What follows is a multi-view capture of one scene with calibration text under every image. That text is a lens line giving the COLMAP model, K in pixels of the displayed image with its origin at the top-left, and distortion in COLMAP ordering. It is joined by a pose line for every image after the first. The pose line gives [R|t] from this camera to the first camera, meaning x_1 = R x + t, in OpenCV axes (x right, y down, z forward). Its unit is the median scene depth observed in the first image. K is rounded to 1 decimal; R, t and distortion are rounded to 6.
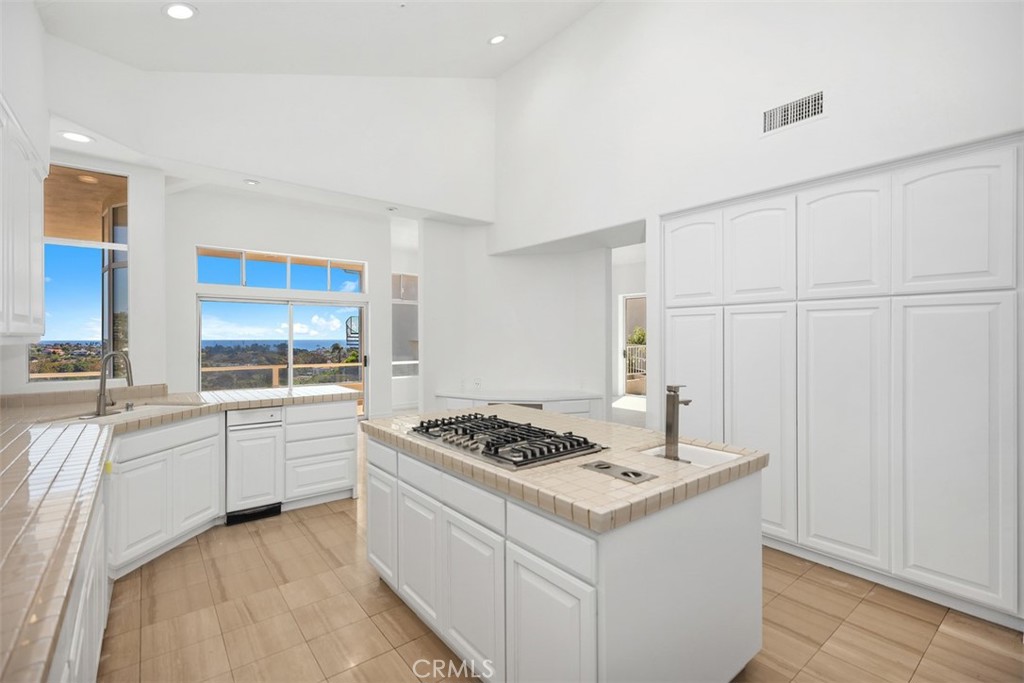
lens RADIAL K [[460.8, 0, 514.4], [0, 460.8, 341.5], [0, 0, 1]] dist [0.006055, -0.001048]
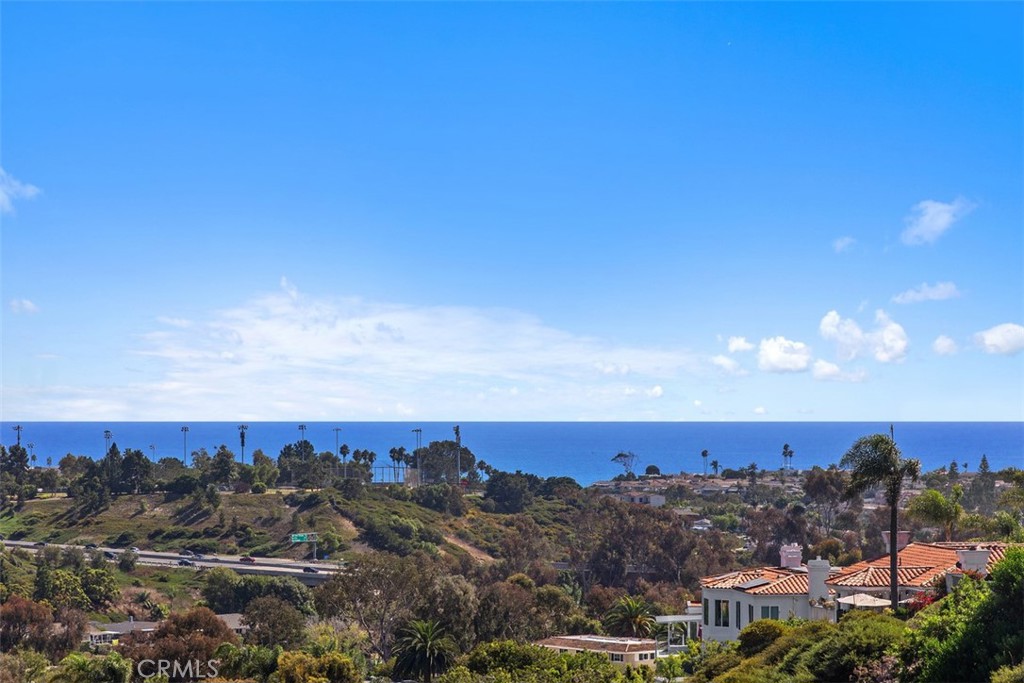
lens RADIAL K [[3151.3, 0, 513.0], [0, 3151.3, 348.4], [0, 0, 1]] dist [-0.657870, 0.000000]
pose [[0.904341, -0.014162, -0.426576, 0.301575], [0.003422, 0.999658, -0.025932, 0.024428], [0.426797, 0.021992, 0.904080, -1.093552]]
